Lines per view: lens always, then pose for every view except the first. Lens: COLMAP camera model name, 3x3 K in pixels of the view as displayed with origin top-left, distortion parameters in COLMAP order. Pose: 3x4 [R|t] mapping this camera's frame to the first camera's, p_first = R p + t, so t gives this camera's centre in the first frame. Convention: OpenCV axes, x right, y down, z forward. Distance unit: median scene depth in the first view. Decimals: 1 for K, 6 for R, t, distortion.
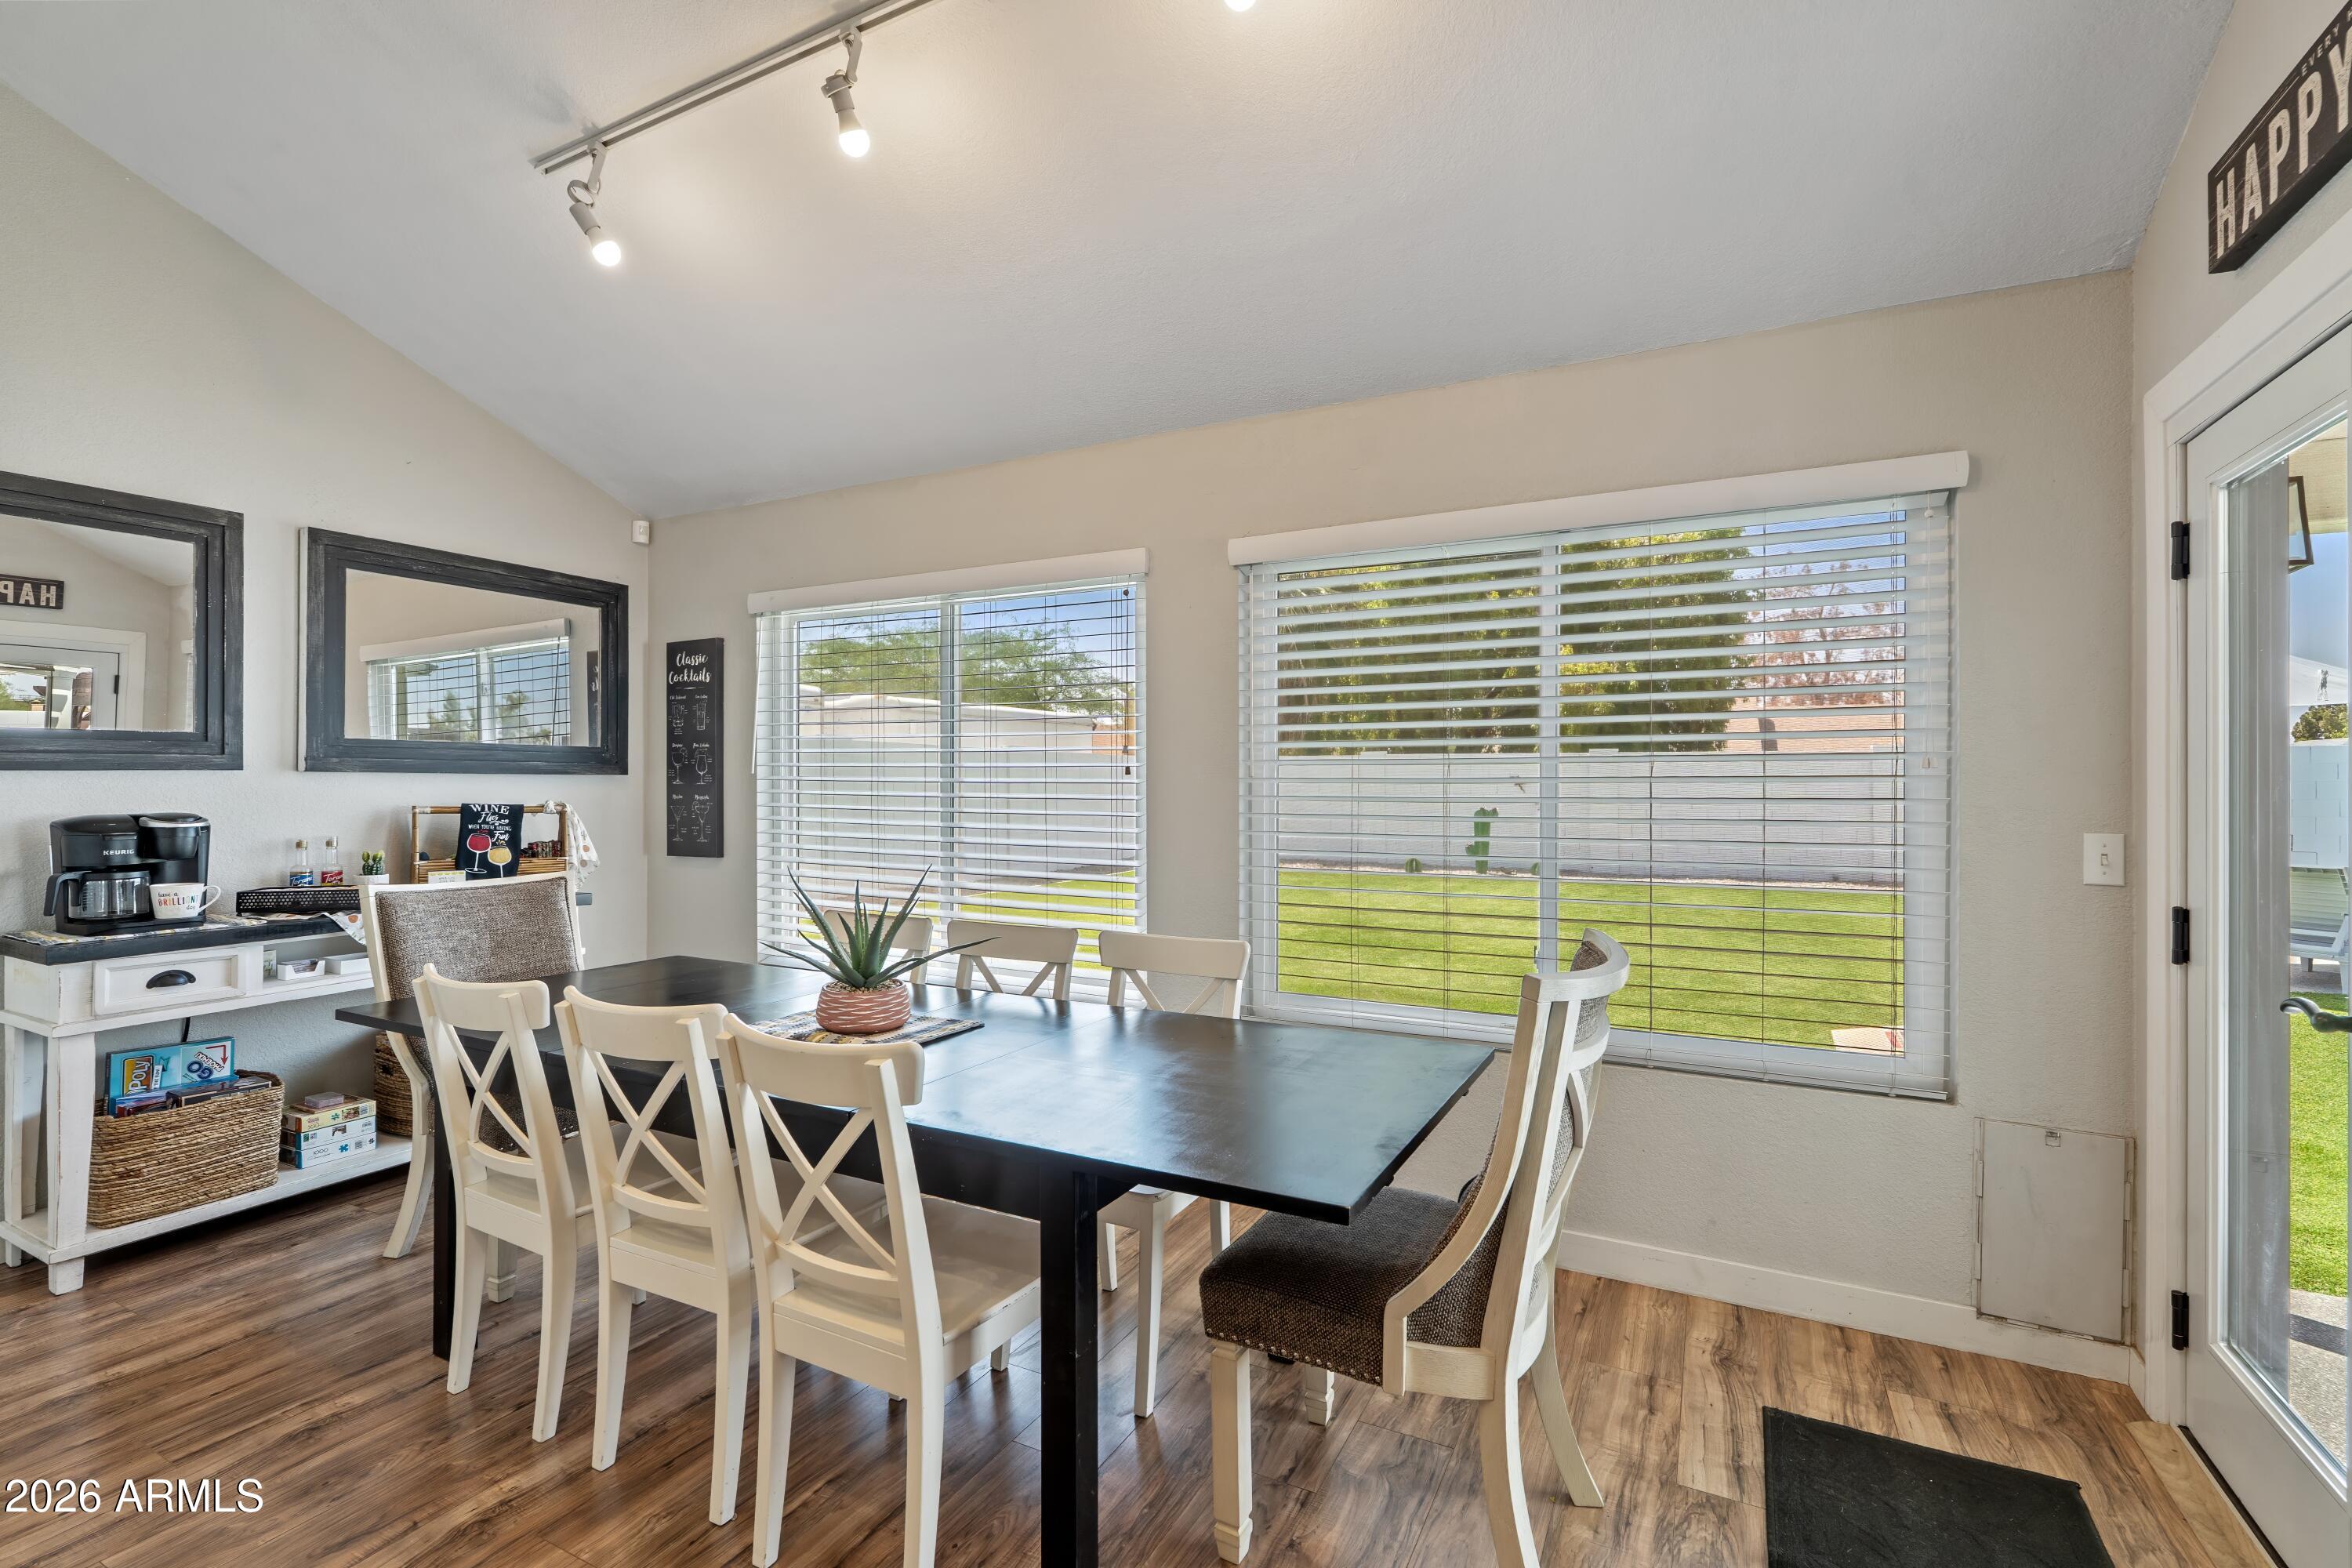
lens RADIAL K [[1042.4, 0, 1169.9], [0, 1042.4, 780.5], [0, 0, 1]] dist [-0.000851, -0.000305]
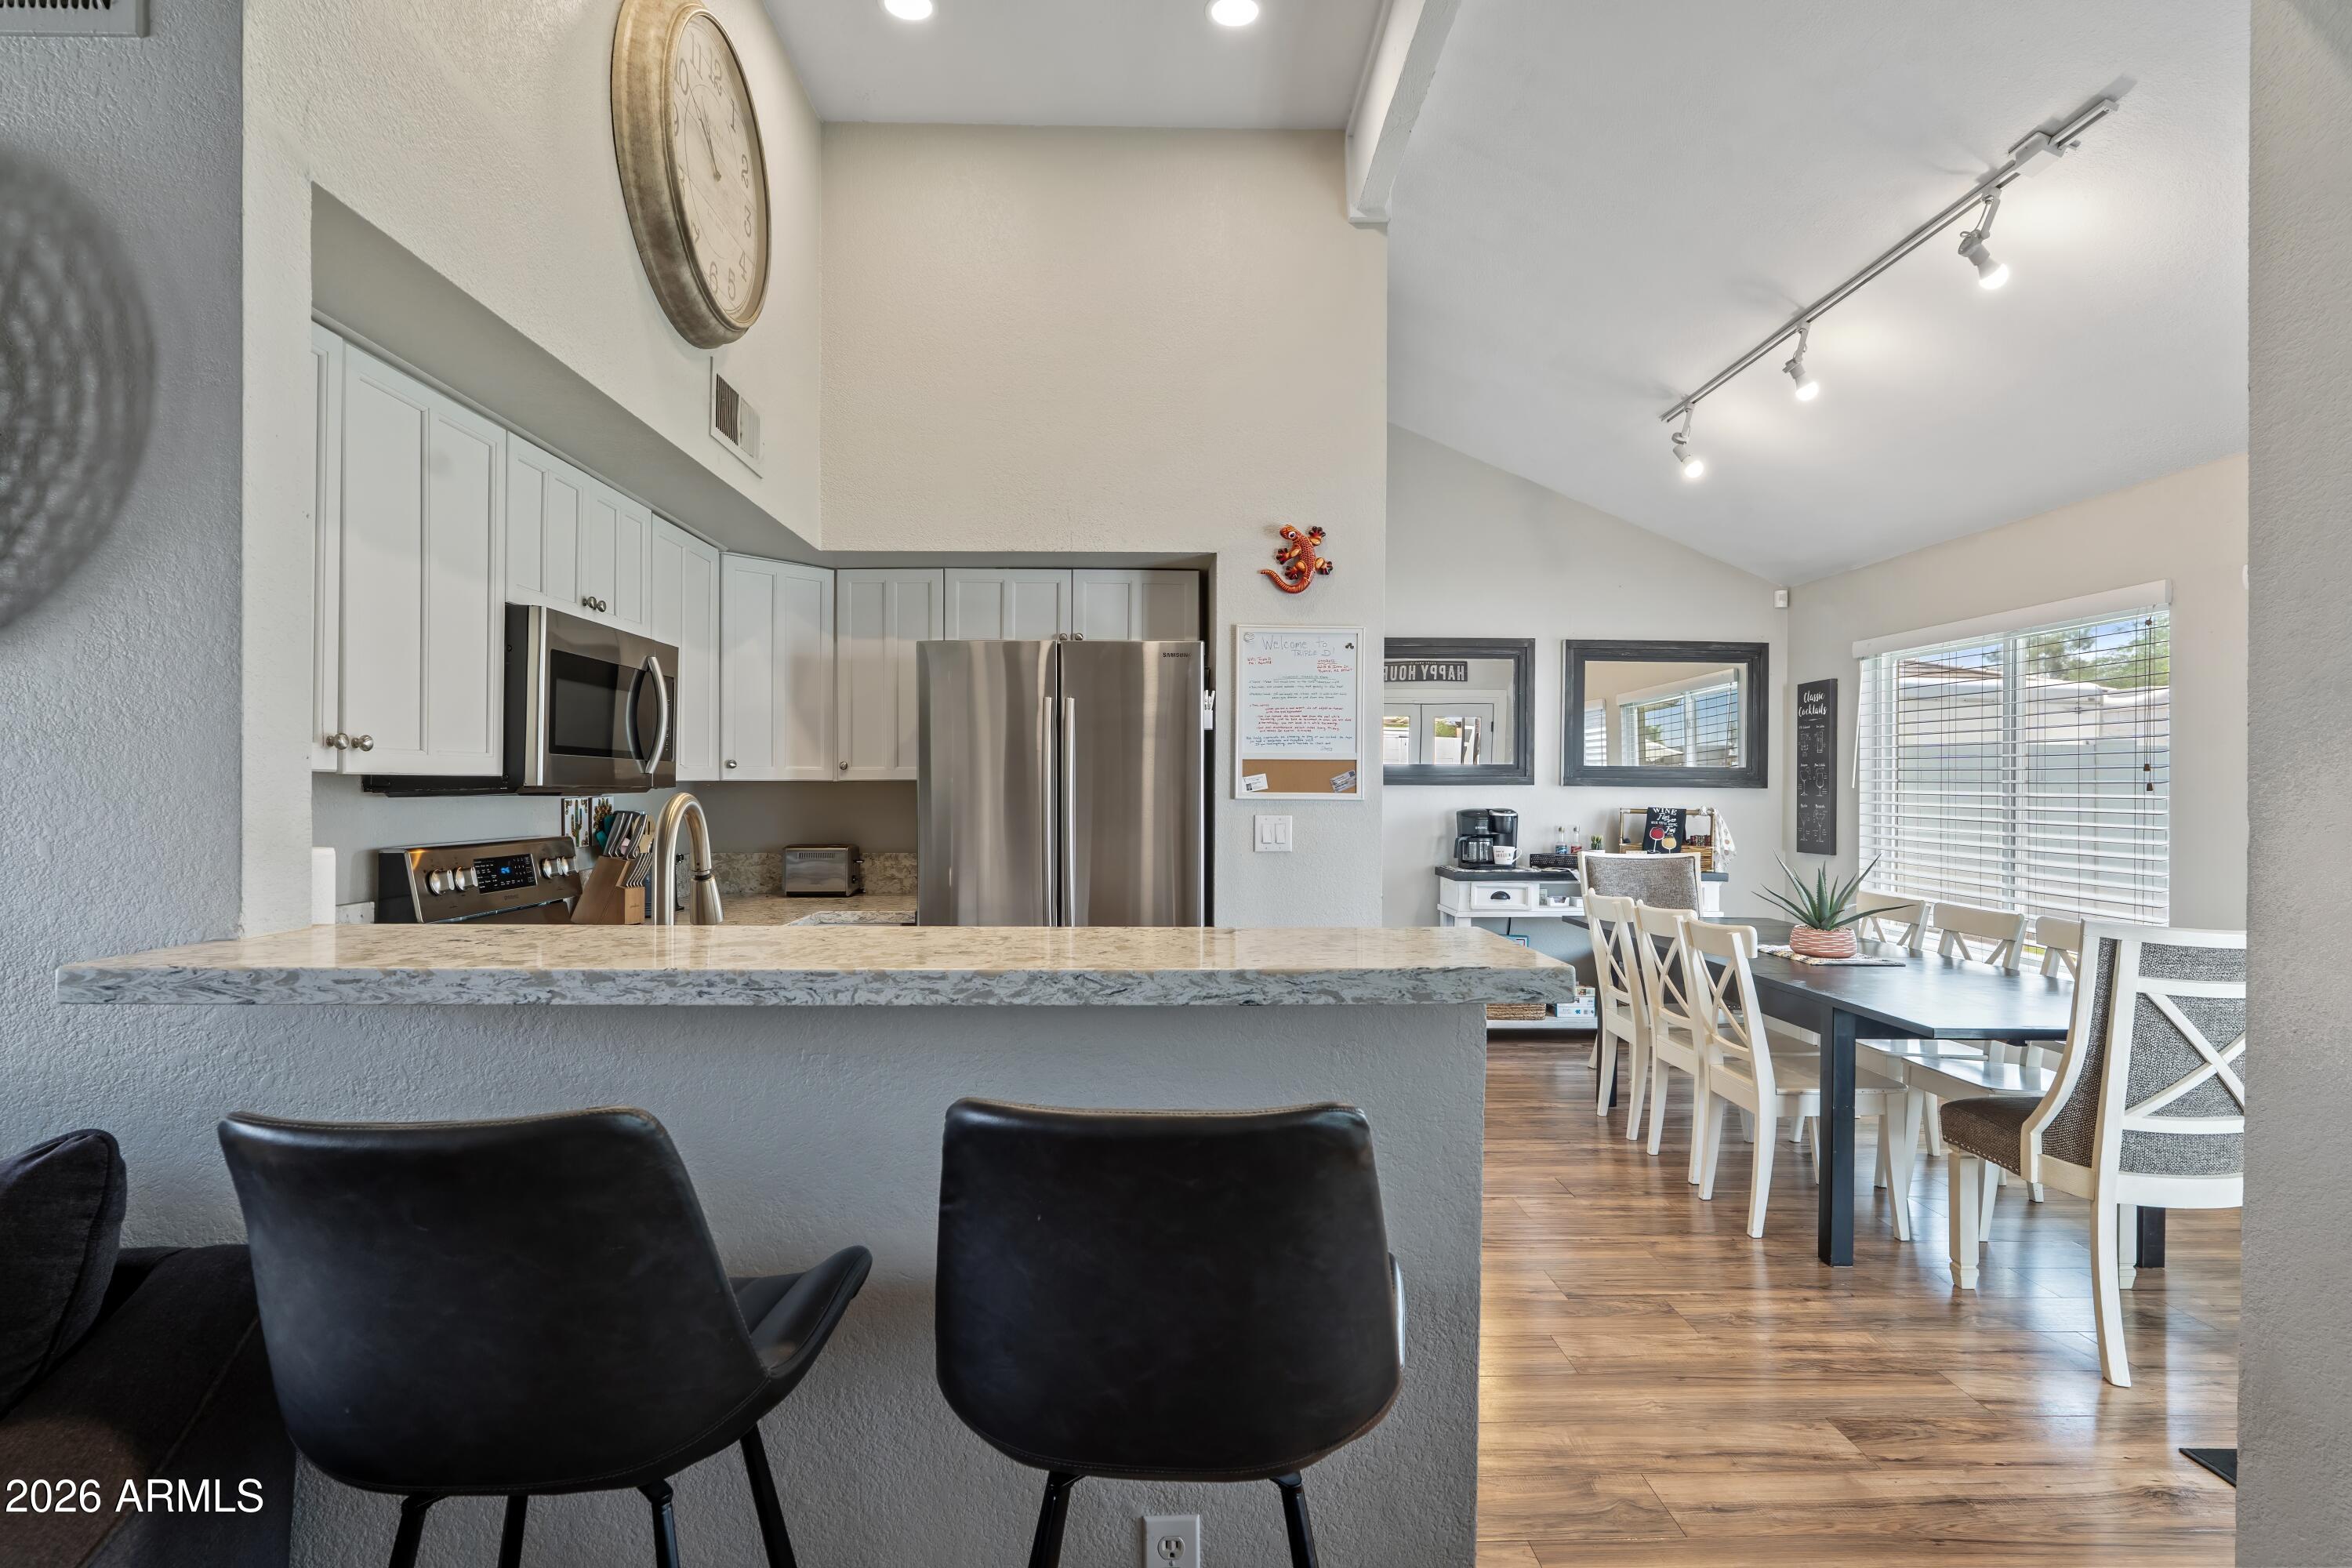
lens RADIAL K [[1166.4, 0, 1192.4], [0, 1166.4, 778.5], [0, 0, 1]] dist [-0.001912, -0.000223]
pose [[0.492838, -0.002579, -0.870117, 0.517616], [-0.007156, 0.999950, -0.007017, -0.003228], [0.870091, 0.009684, 0.492795, -0.452945]]
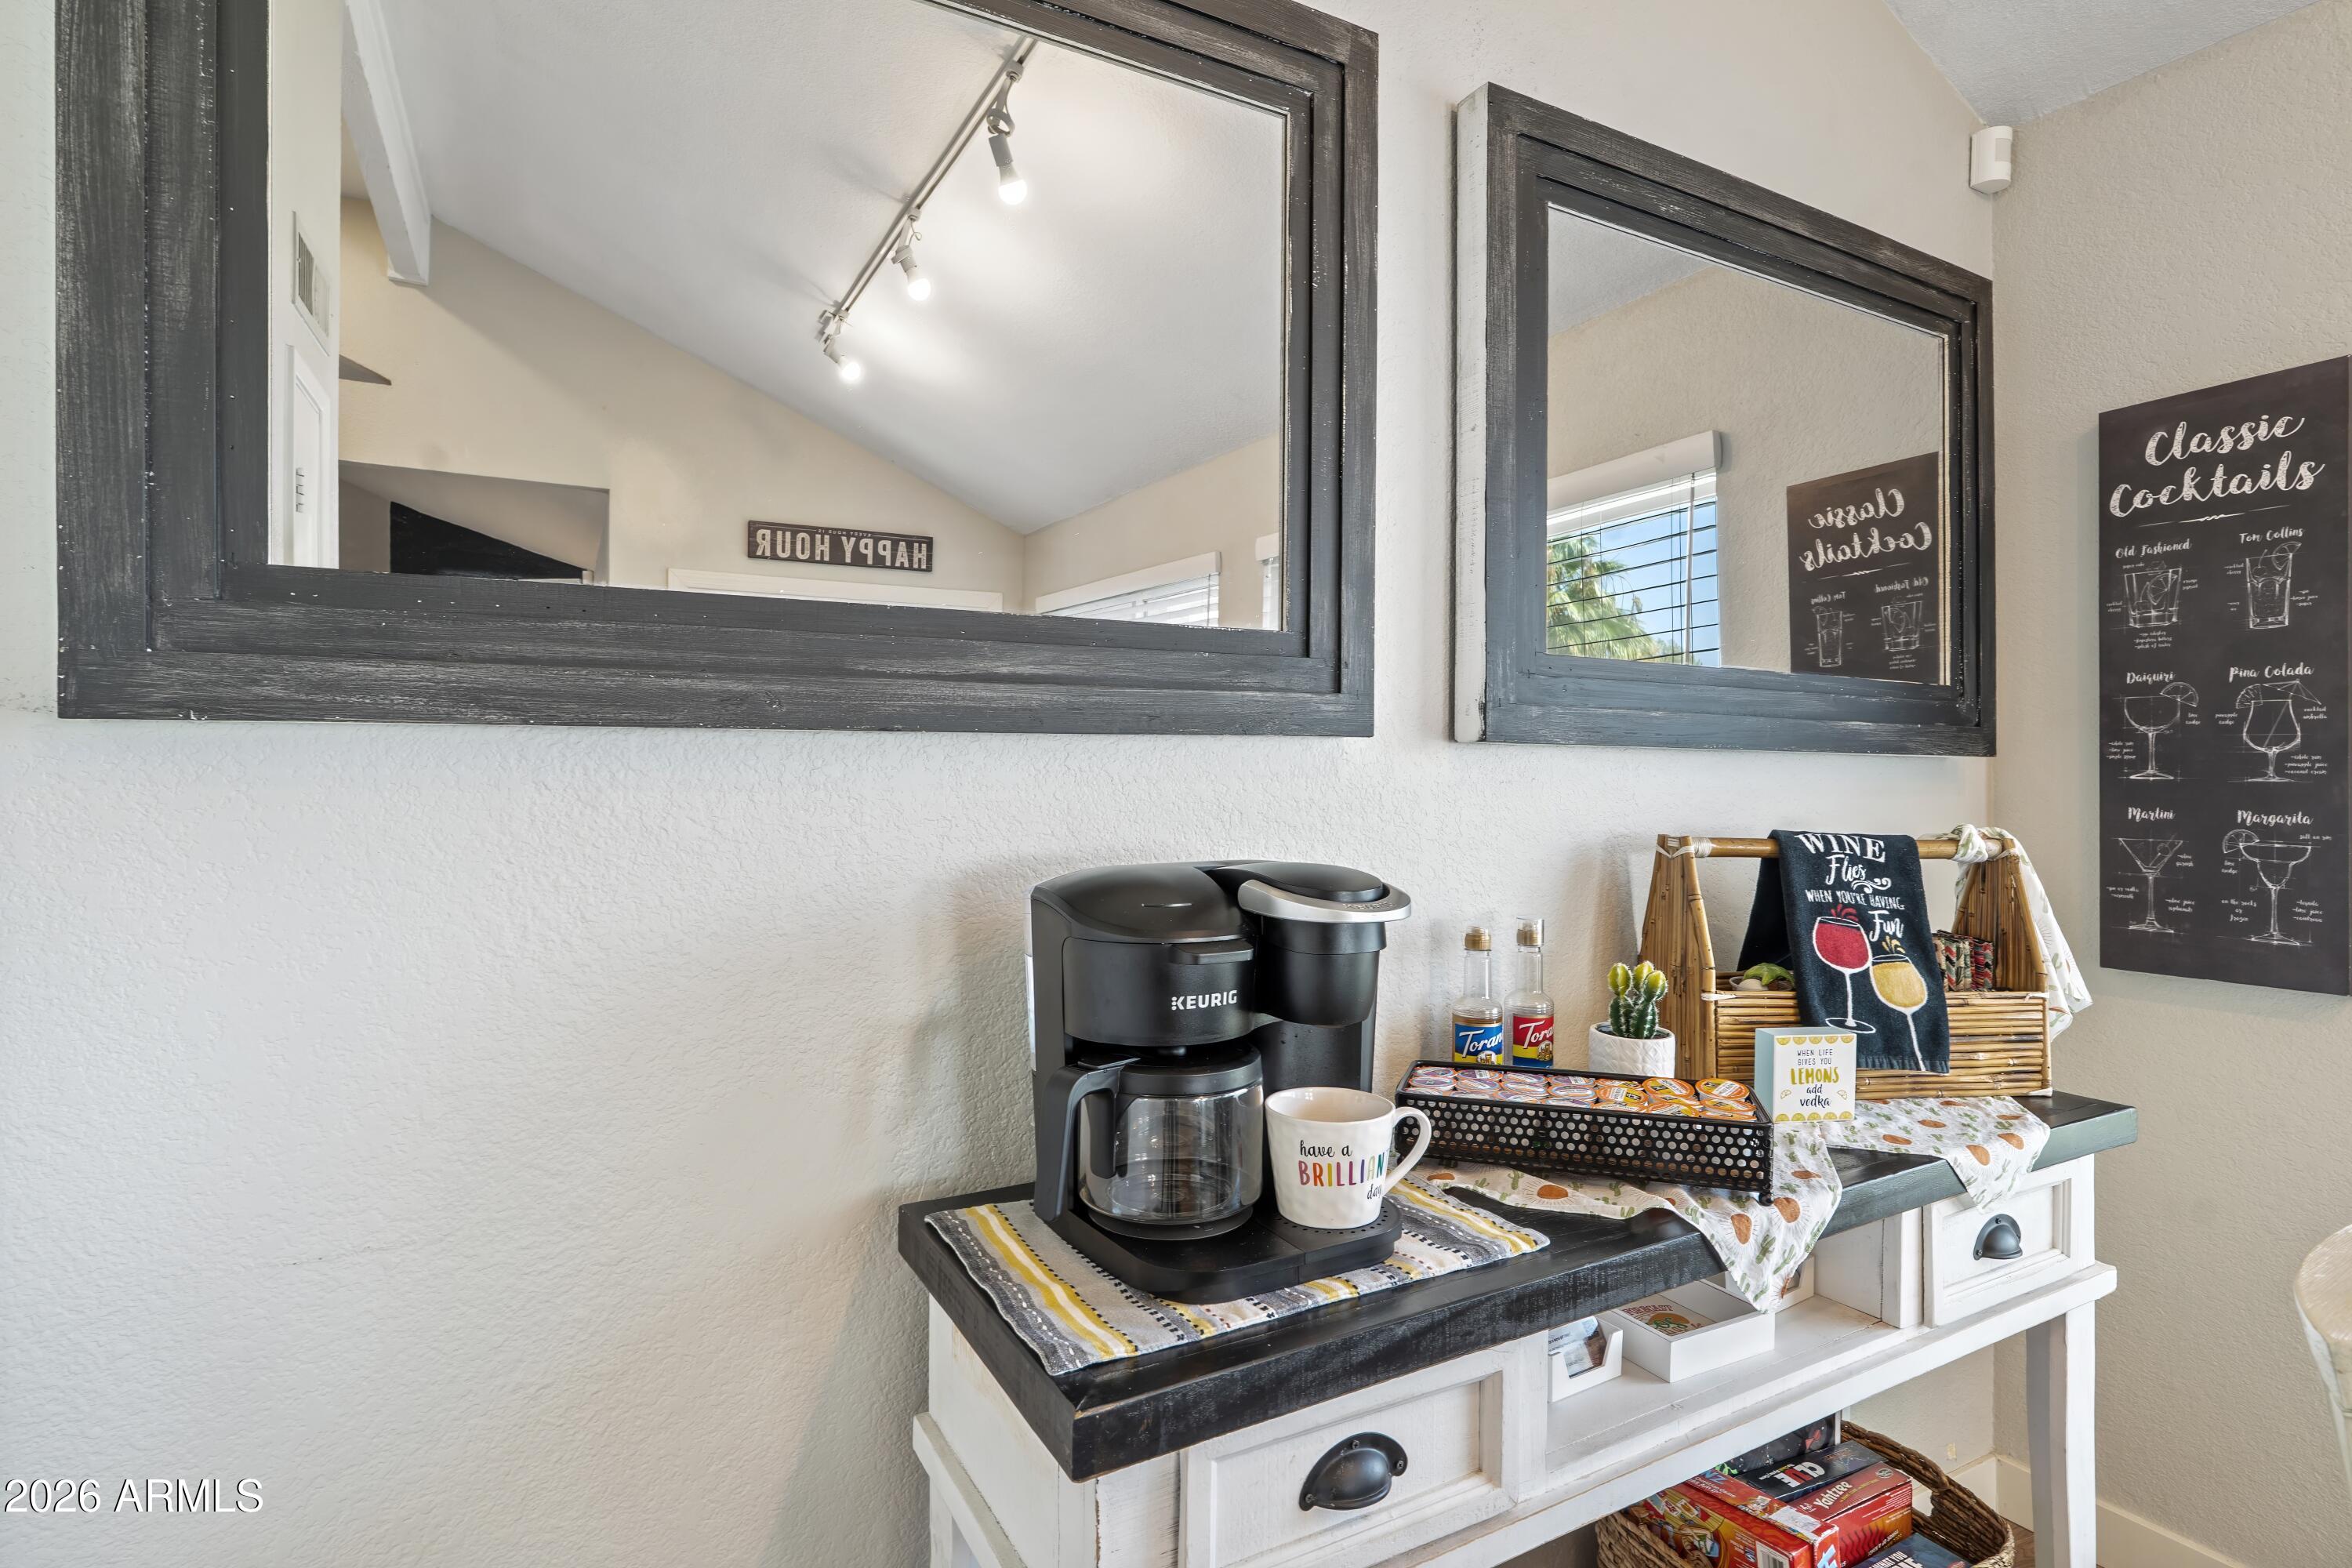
lens RADIAL K [[1166.4, 0, 1192.4], [0, 1166.4, 778.5], [0, 0, 1]] dist [-0.001912, -0.000223]
pose [[0.838936, 0.006787, -0.544187, -0.700872], [-0.004183, 0.999973, 0.006023, 0.002219], [0.544213, -0.002777, 0.838942, 0.604932]]
